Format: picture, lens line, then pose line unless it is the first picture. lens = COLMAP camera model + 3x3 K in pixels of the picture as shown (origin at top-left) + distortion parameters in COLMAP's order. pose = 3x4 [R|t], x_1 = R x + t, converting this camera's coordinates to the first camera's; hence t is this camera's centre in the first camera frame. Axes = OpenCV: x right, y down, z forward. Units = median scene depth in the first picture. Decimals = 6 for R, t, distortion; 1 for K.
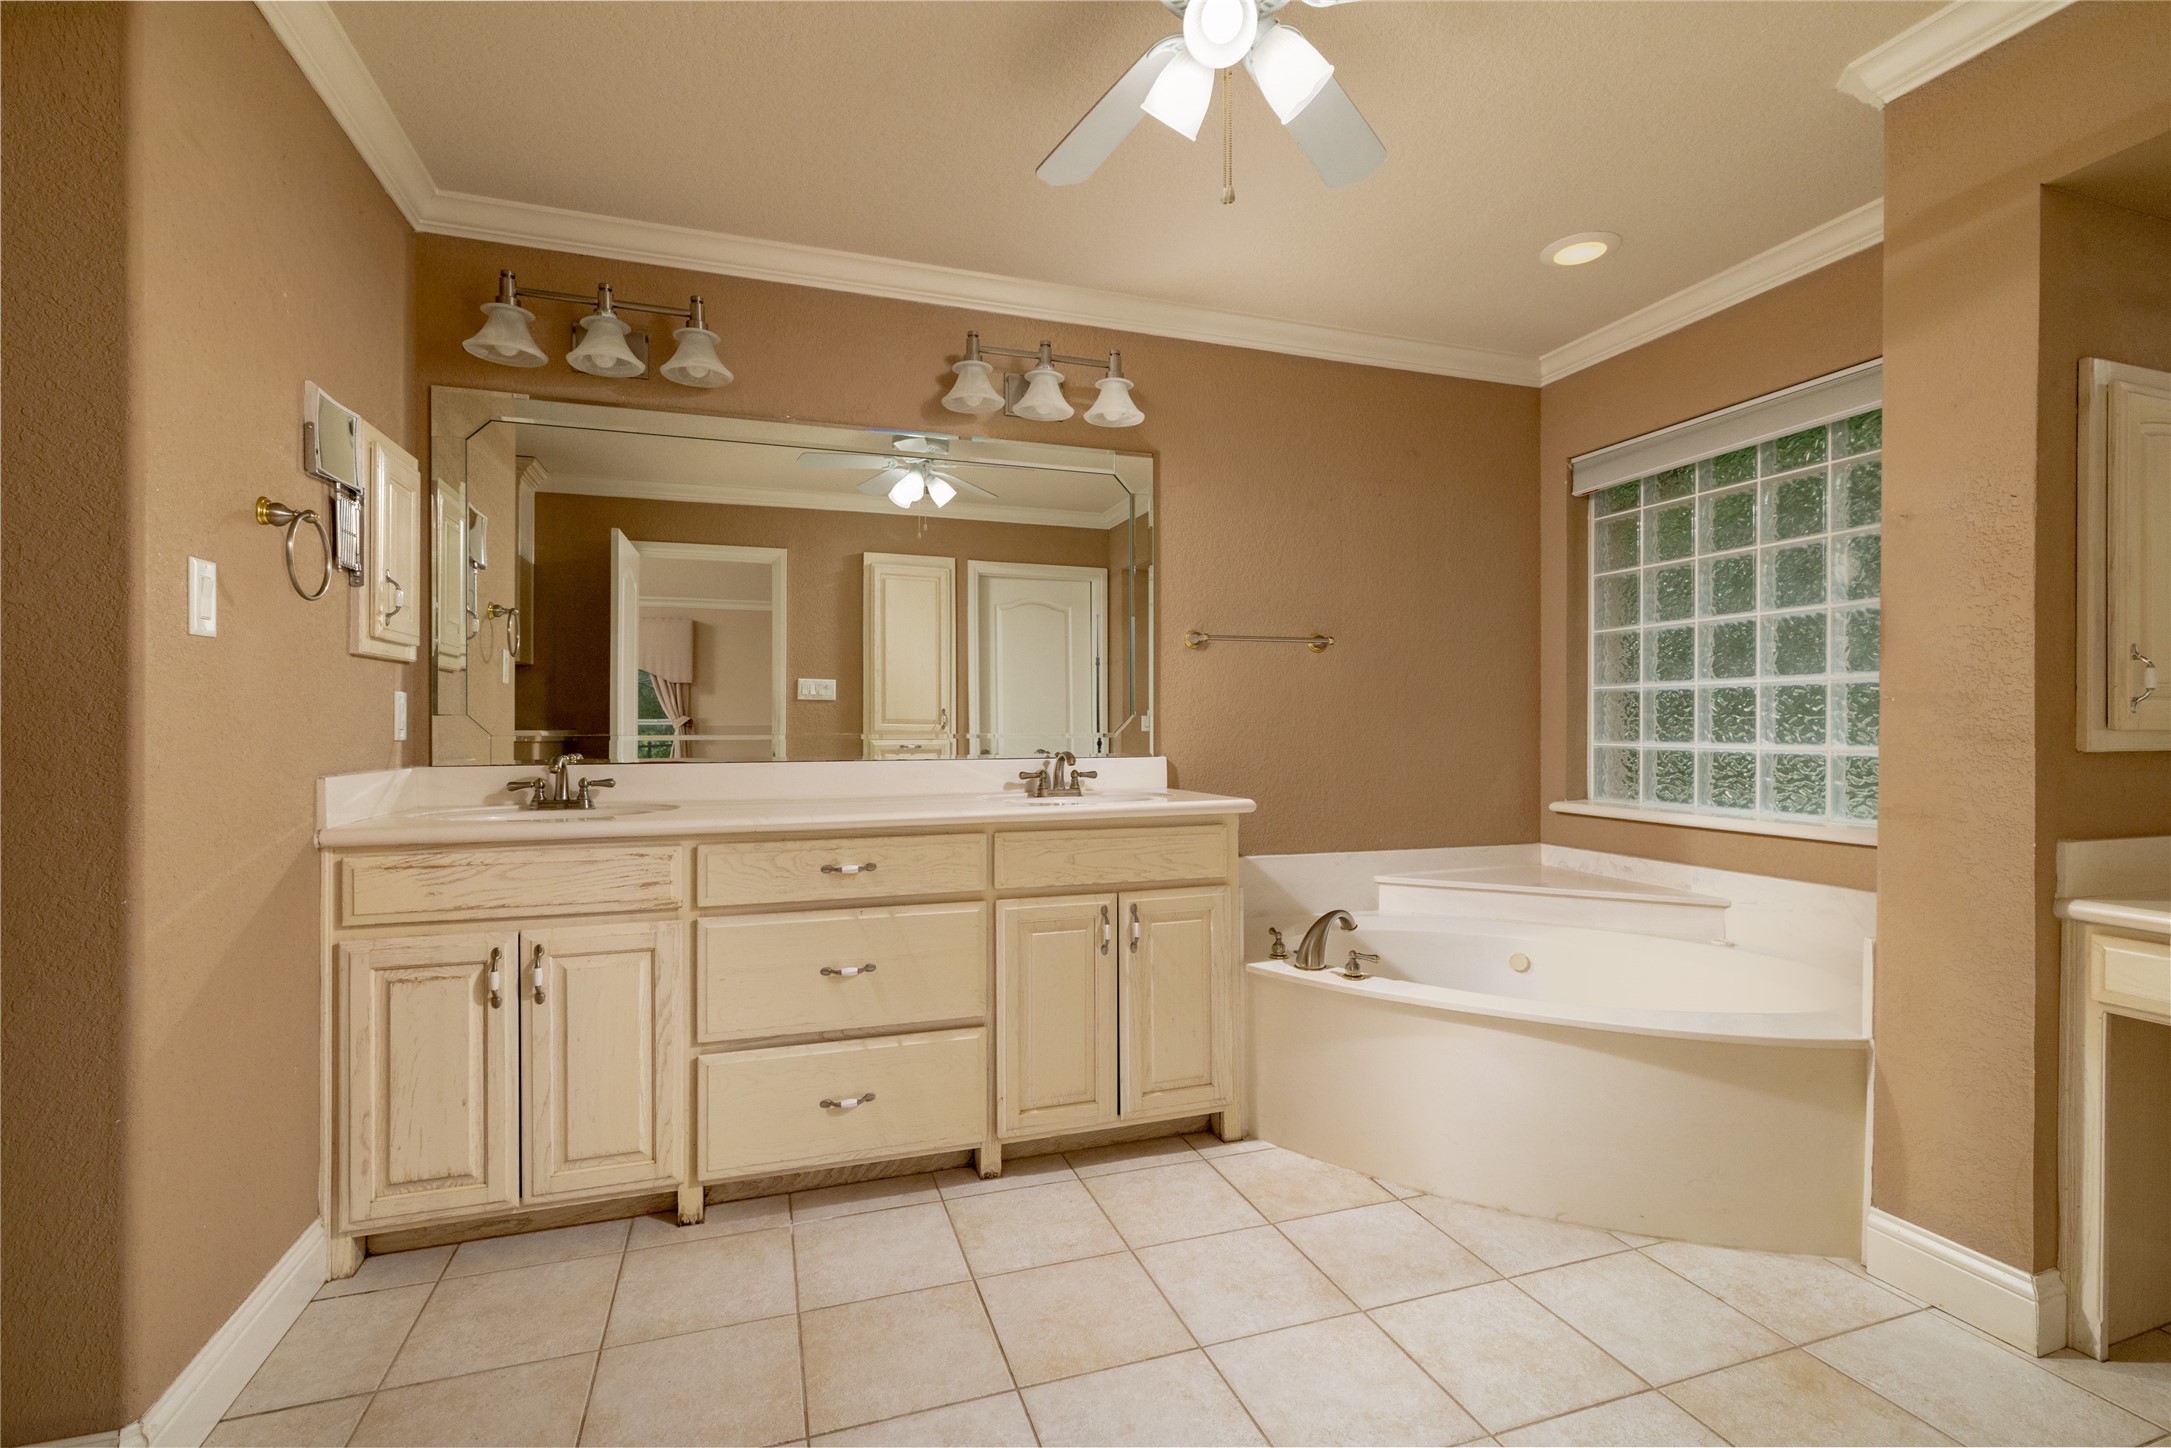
lens RADIAL K [[973.6, 0, 1079.5], [0, 973.6, 720.8], [0, 0, 1]] dist [0.002227, 0.001577]
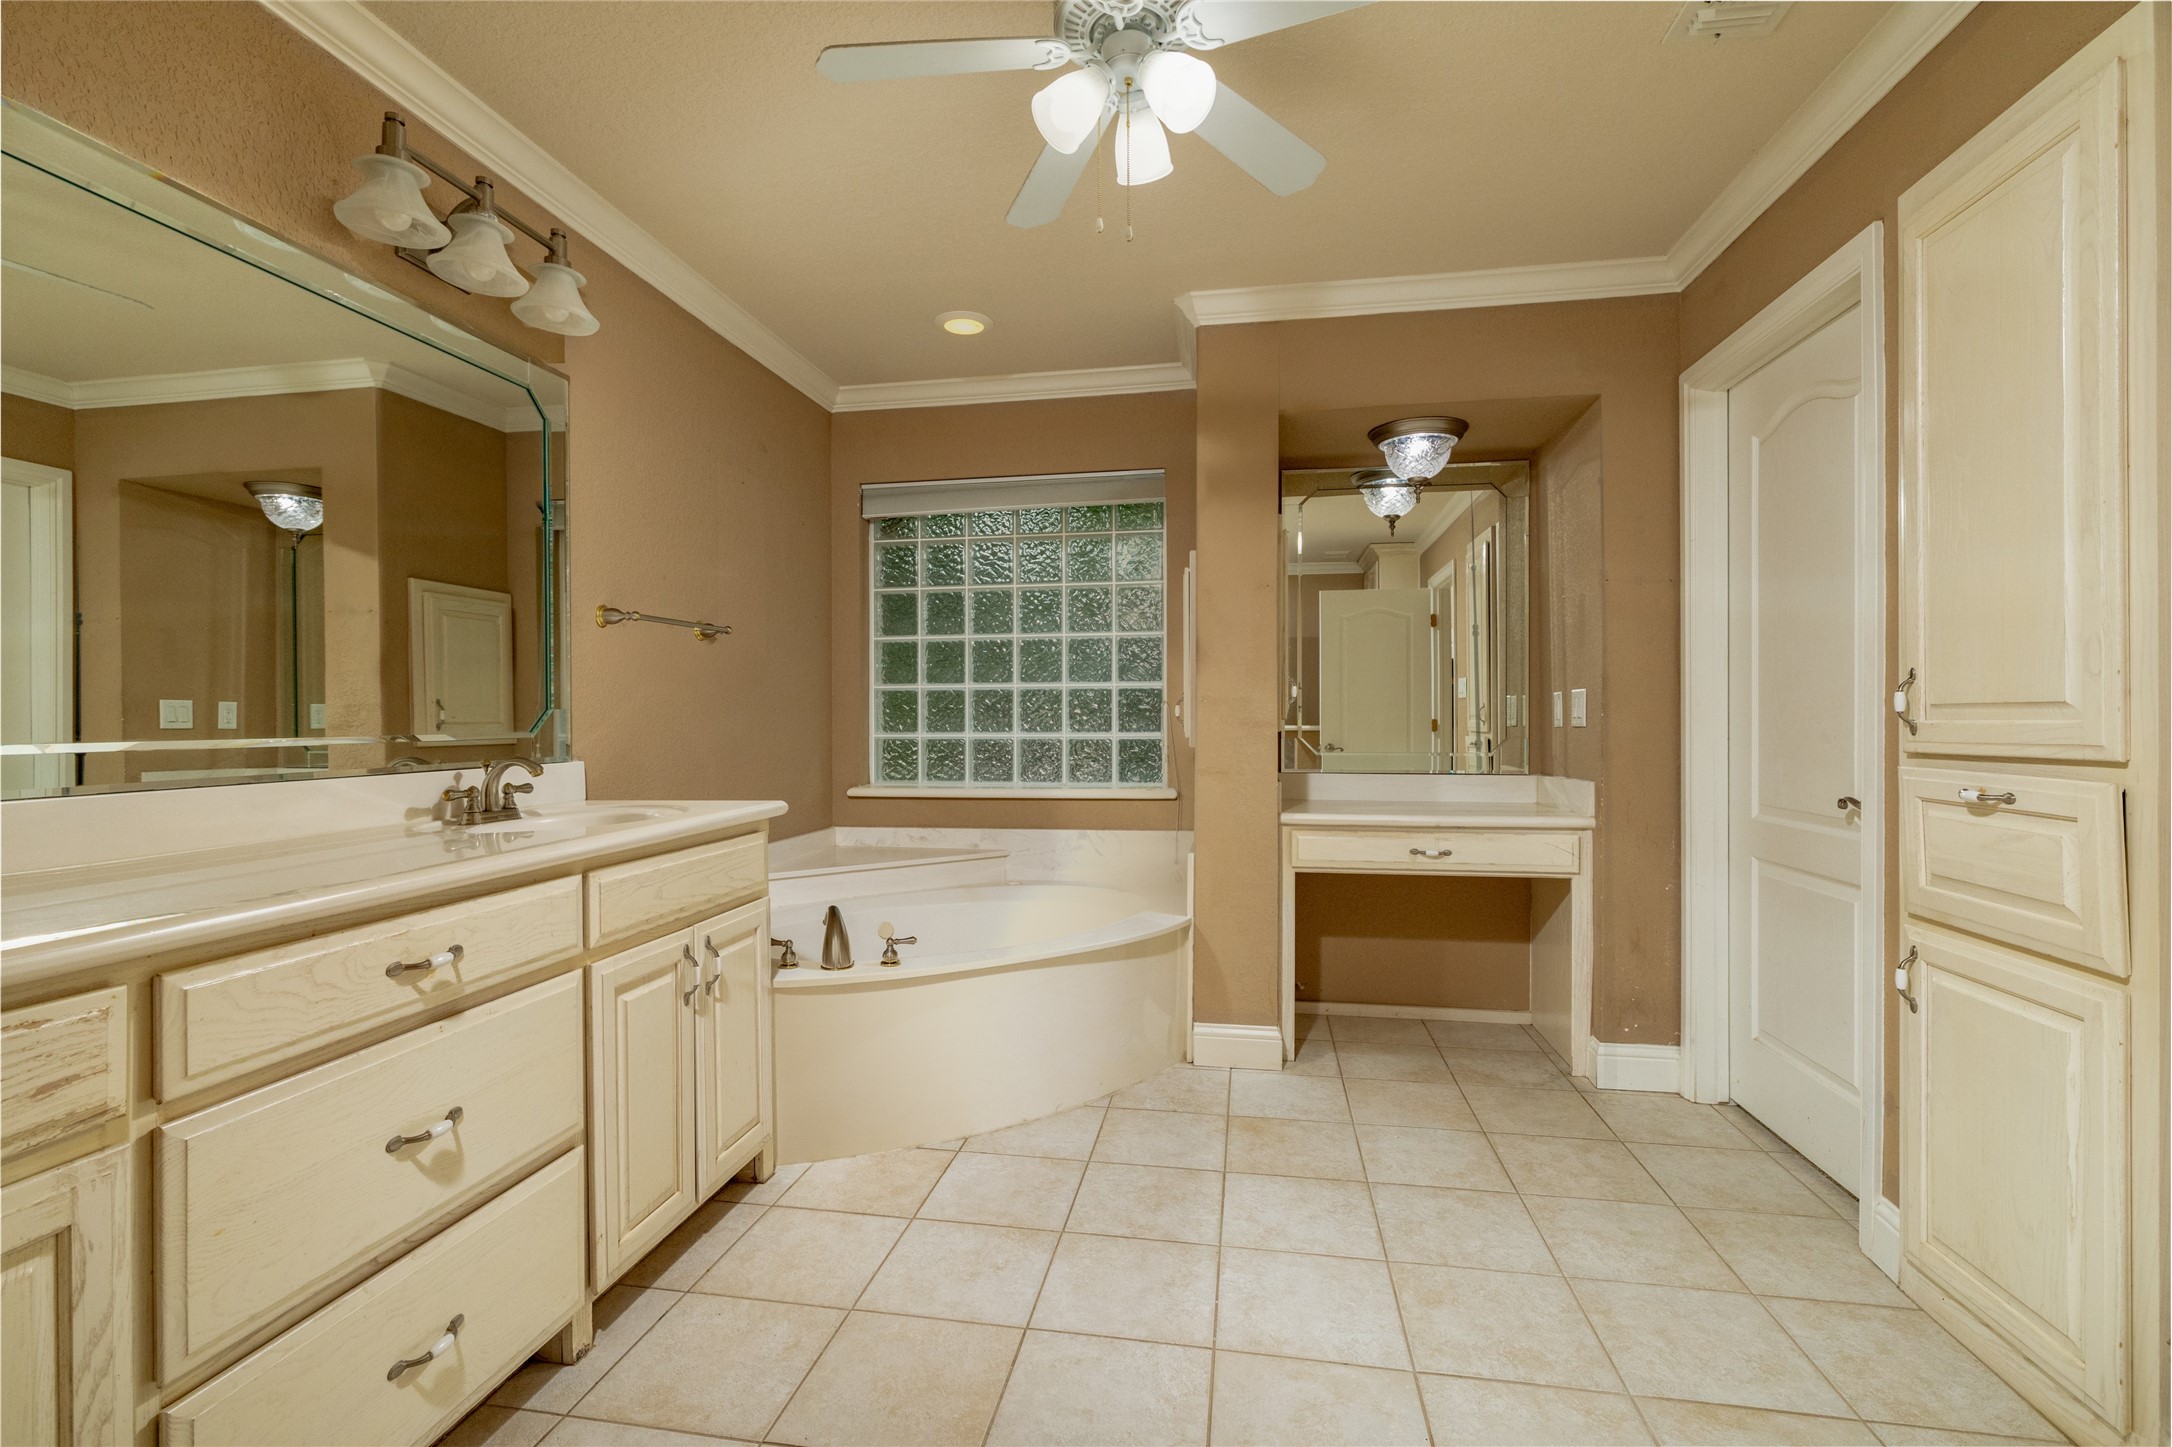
lens RADIAL K [[974.0, 0, 1079.5], [0, 974.0, 724.0], [0, 0, 1]] dist [0.002227, 0.001577]
pose [[0.478613, -0.008046, 0.877989, -0.522067], [0.000661, 0.999961, 0.008804, 0.000197], [-0.878026, -0.003634, 0.478599, 0.326657]]
